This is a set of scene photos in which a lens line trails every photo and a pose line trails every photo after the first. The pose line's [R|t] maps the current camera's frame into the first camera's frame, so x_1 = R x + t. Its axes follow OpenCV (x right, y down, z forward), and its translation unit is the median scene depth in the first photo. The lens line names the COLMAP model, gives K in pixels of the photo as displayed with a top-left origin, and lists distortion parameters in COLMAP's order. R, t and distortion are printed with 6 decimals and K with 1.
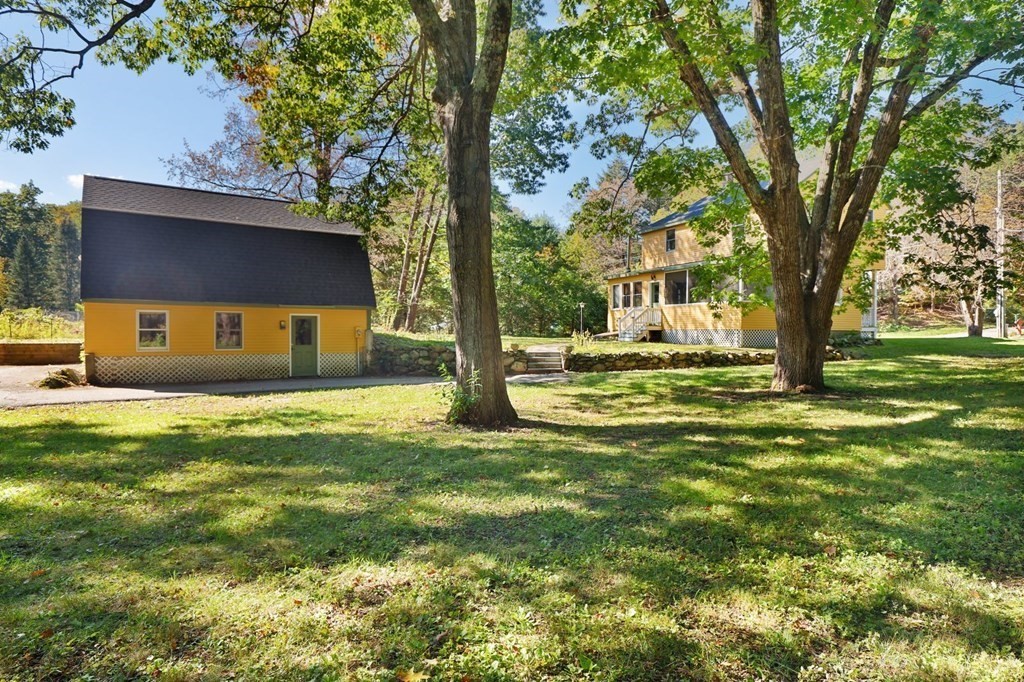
lens RADIAL K [[598.9, 0, 512.0], [0, 598.9, 341.0], [0, 0, 1]] dist [-0.002358, 0.000366]
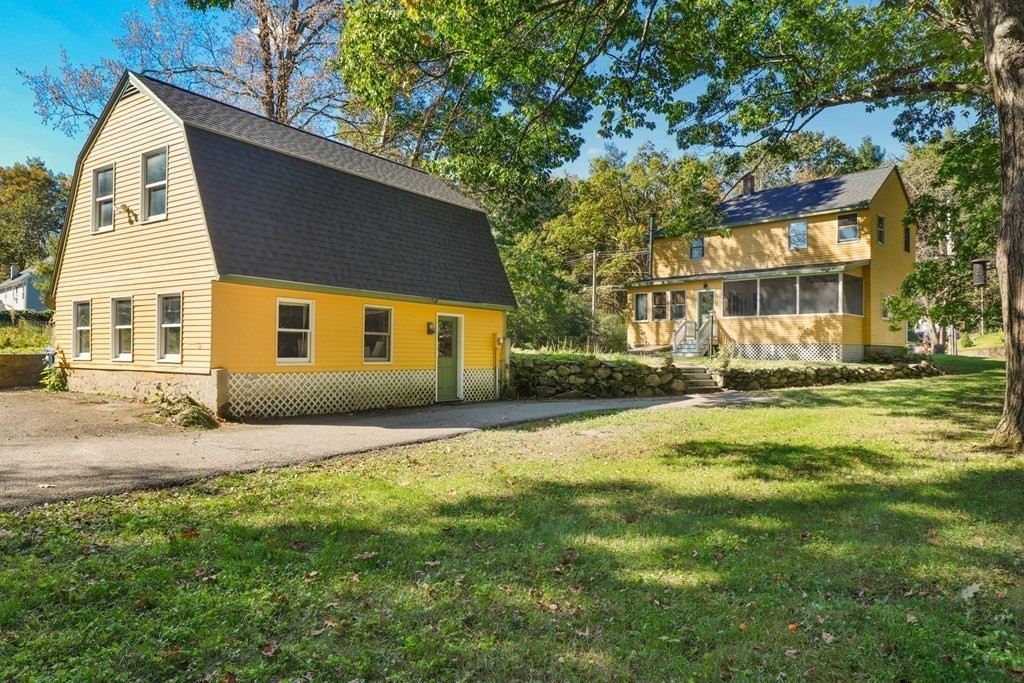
lens RADIAL K [[664.2, 0, 512.0], [0, 664.2, 341.5], [0, 0, 1]] dist [0.017476, 0.000824]
pose [[0.935105, 0.012621, 0.354147, -0.524581], [-0.001895, 0.999529, -0.030618, 0.011321], [-0.354367, 0.027960, 0.934688, 0.222917]]
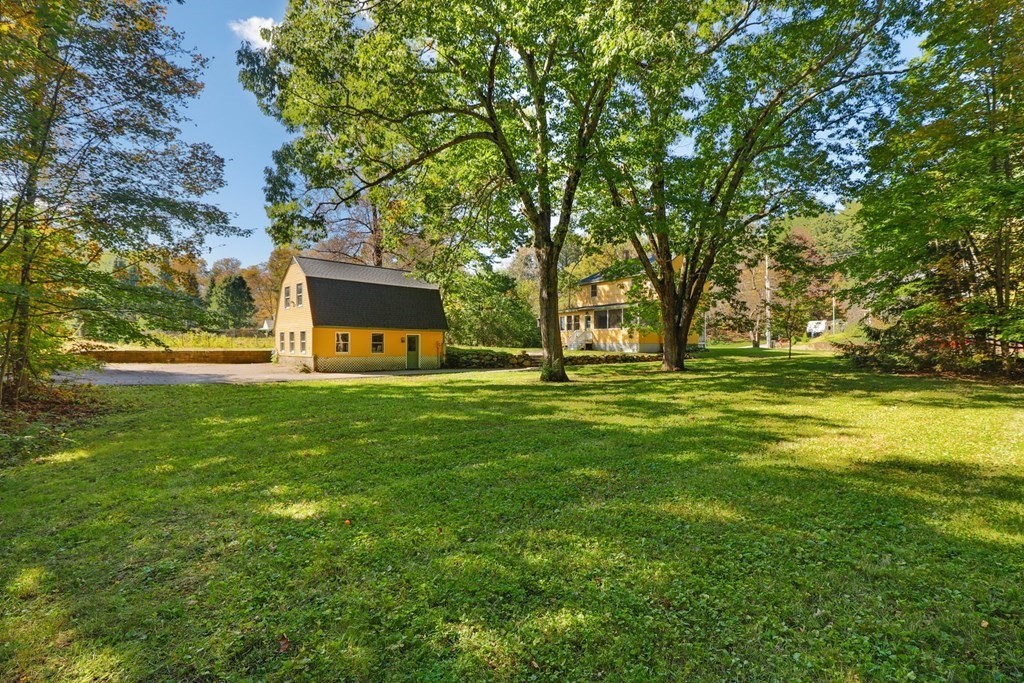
lens RADIAL K [[477.1, 0, 512.0], [0, 477.1, 341.5], [0, 0, 1]] dist [0.000047, -0.000039]
pose [[0.986883, 0.002574, 0.161418, -0.268552], [0.001173, 0.999732, -0.023117, 0.010560], [-0.161434, 0.023003, 0.986615, -0.436213]]
